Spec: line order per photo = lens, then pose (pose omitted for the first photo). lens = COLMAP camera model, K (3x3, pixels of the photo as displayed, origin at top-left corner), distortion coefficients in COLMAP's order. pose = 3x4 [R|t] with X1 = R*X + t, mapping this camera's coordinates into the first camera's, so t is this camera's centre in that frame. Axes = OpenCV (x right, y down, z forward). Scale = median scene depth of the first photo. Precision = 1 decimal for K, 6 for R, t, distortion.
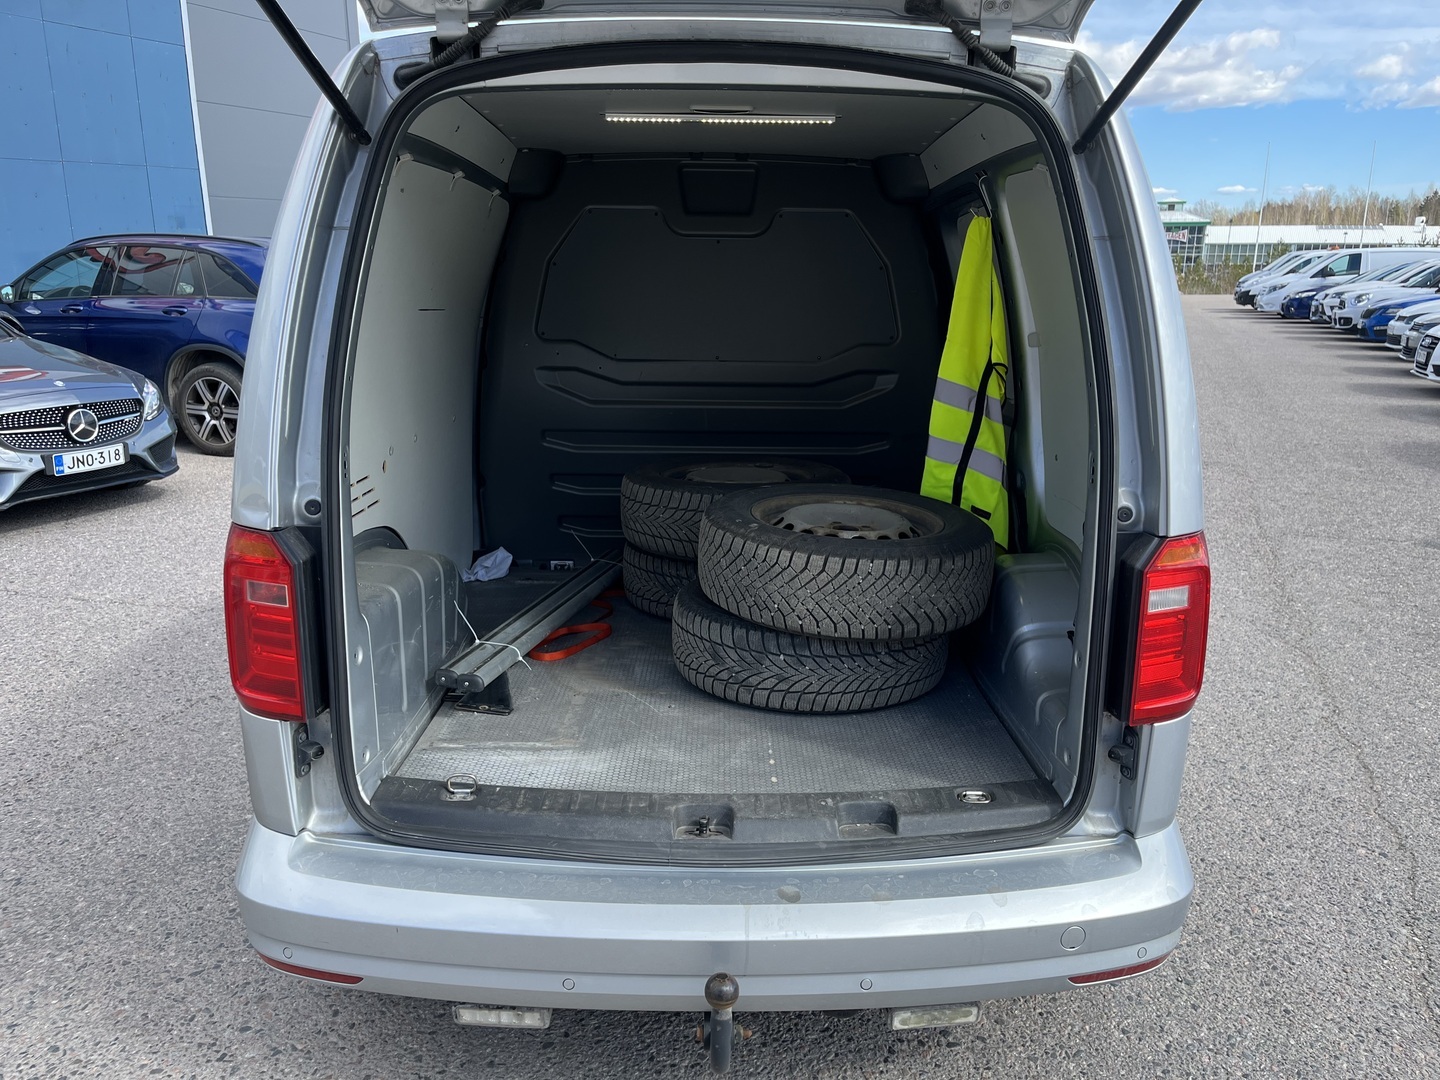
lens RADIAL K [[1091.4, 0, 731.2], [0, 1091.4, 533.9], [0, 0, 1]] dist [0.027811, -0.027688]
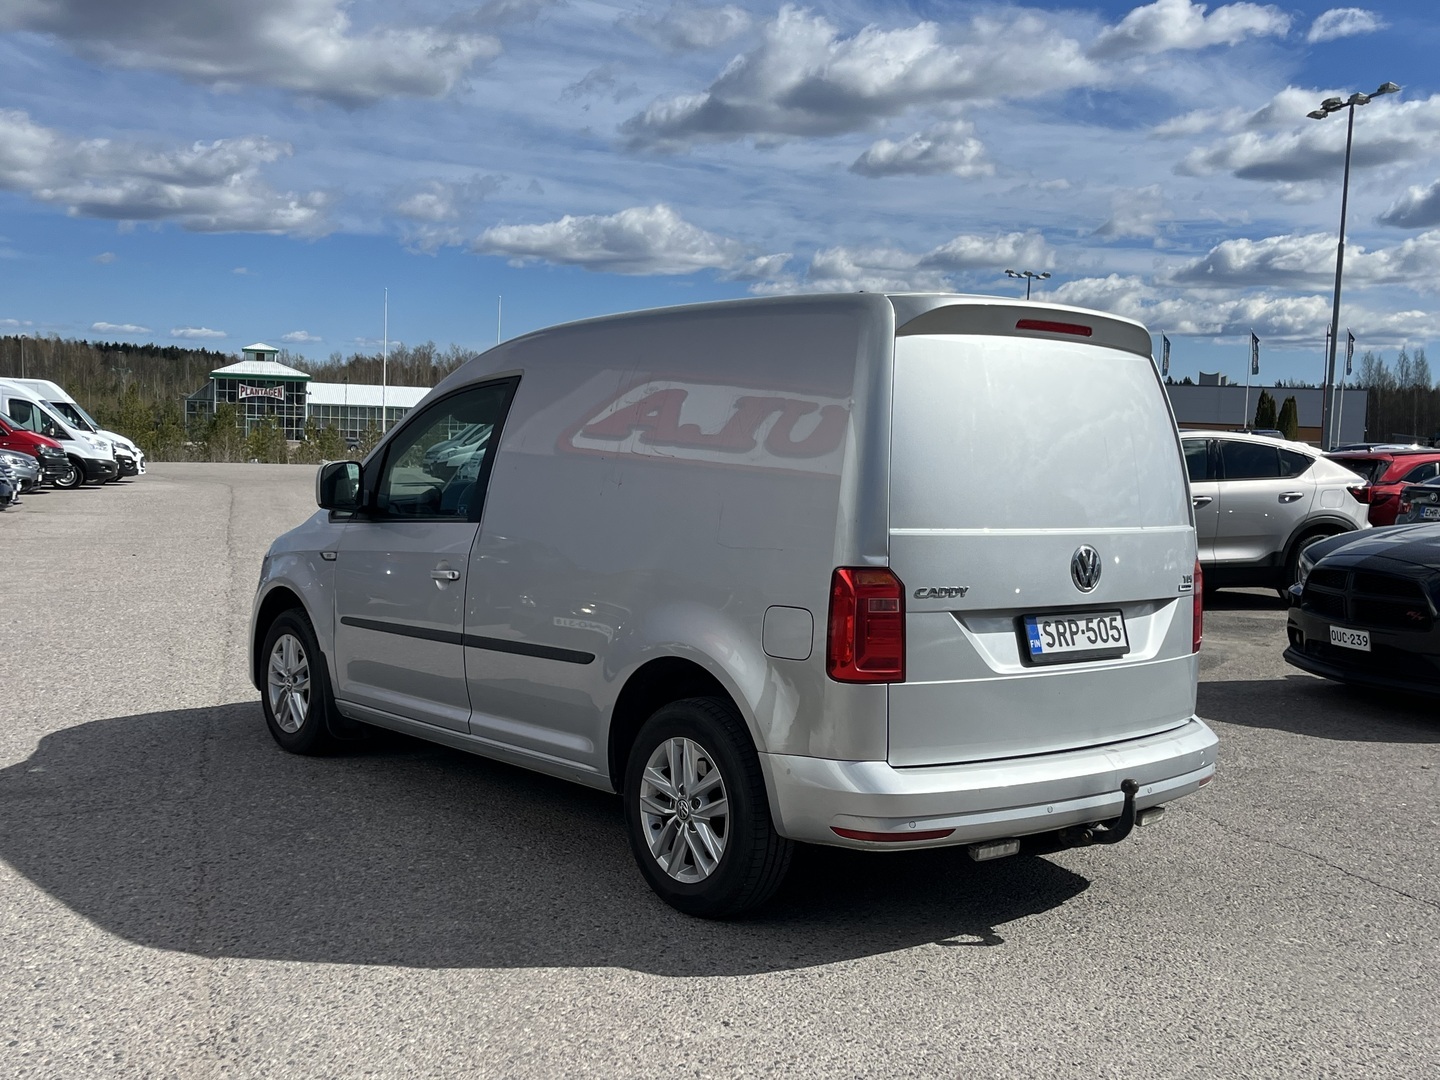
lens RADIAL K [[1503.3, 0, 725.6], [0, 1503.3, 550.2], [0, 0, 1]] dist [0.028037, 0.000000]
pose [[0.782983, -0.027801, 0.621421, -0.531750], [0.126083, 0.985357, -0.114780, 0.053218], [-0.609131, 0.168222, 0.775023, -0.168476]]
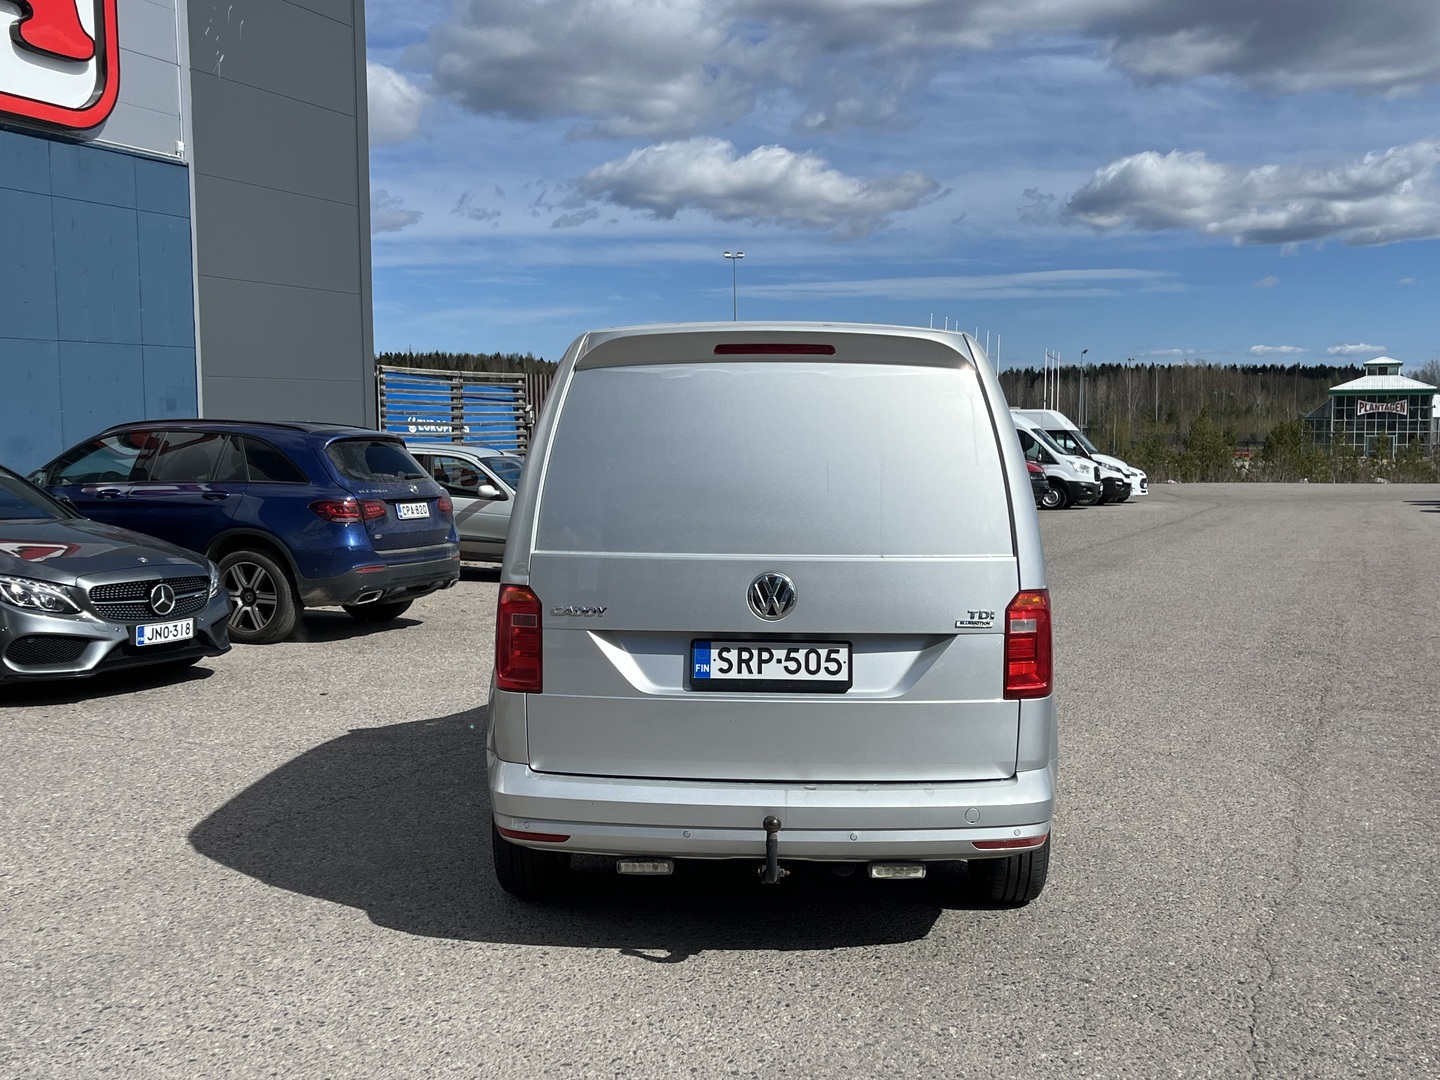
lens RADIAL K [[1503.3, 0, 723.8], [0, 1503.3, 525.2], [0, 0, 1]] dist [0.028037, 0.000000]
pose [[0.999030, -0.002127, -0.043975, 0.005486], [-0.006214, 0.982021, -0.188669, 0.096410], [0.043585, 0.188759, 0.981056, -0.384431]]
